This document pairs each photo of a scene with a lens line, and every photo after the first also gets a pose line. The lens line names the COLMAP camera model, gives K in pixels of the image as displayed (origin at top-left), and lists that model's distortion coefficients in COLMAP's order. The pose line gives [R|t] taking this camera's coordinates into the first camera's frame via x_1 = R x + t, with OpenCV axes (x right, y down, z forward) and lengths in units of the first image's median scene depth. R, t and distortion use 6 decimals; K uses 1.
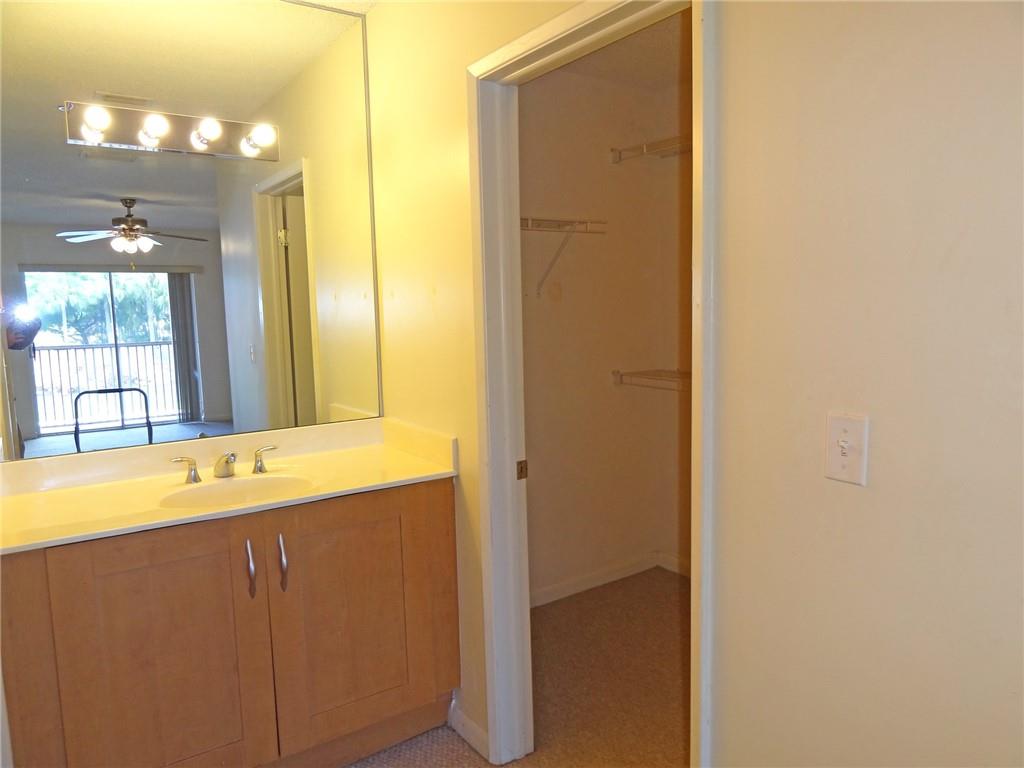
lens RADIAL K [[722.1, 0, 512.0], [0, 722.1, 384.0], [0, 0, 1]] dist [-0.001030, 0.001156]
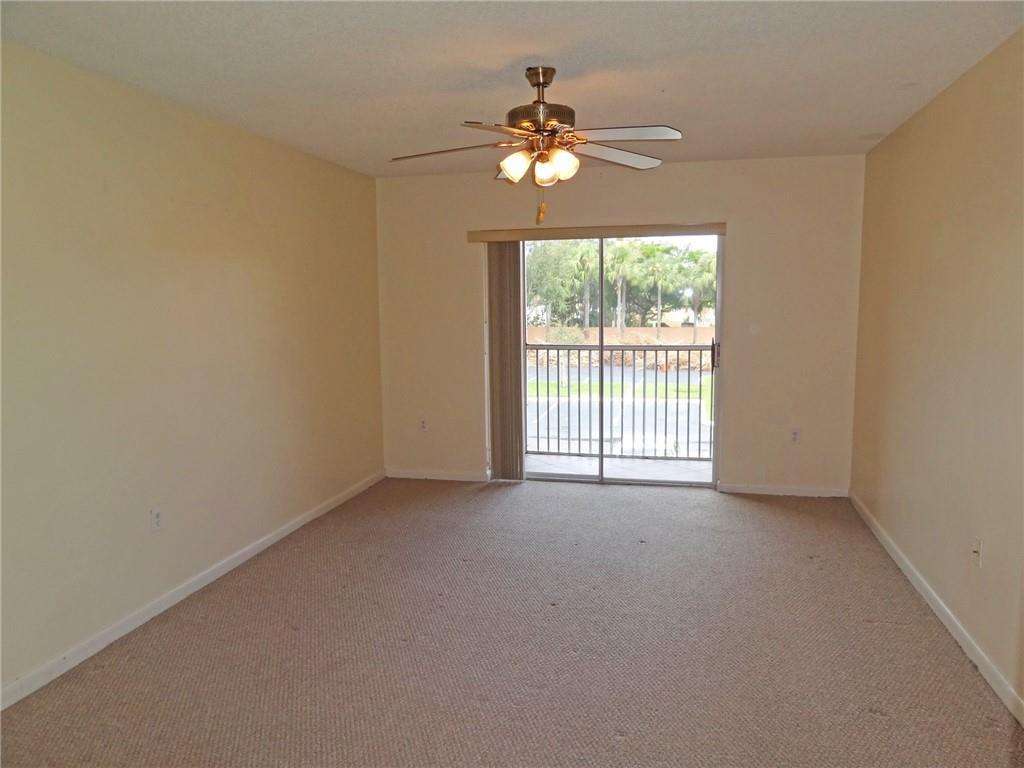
lens RADIAL K [[722.1, 0, 512.0], [0, 722.1, 384.0], [0, 0, 1]] dist [-0.001030, 0.001156]
pose [[0.636829, 0.112312, -0.762781, -0.153849], [-0.084274, 0.993545, 0.075931, -0.082761], [0.766385, 0.015927, 0.642184, 0.679689]]
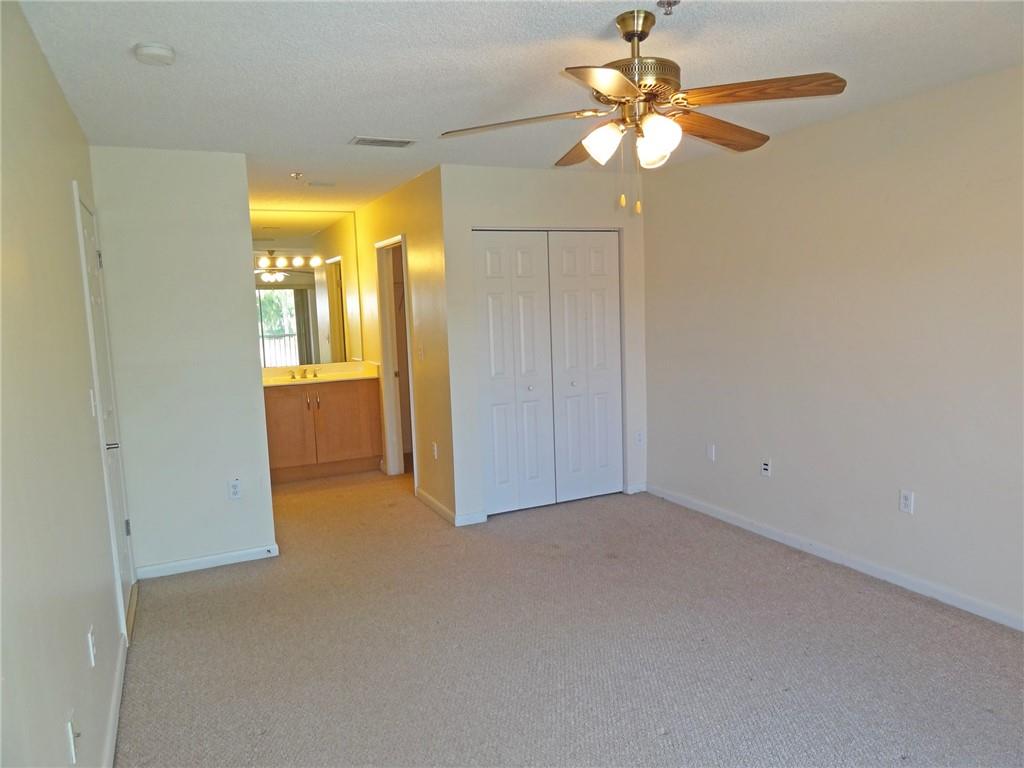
lens RADIAL K [[722.1, 0, 512.0], [0, 722.1, 384.0], [0, 0, 1]] dist [-0.001030, 0.001156]
pose [[0.987084, 0.006065, -0.160091, 0.309374], [-0.004414, 0.999933, 0.010672, 0.039869], [0.160145, -0.009828, 0.987045, -0.600524]]
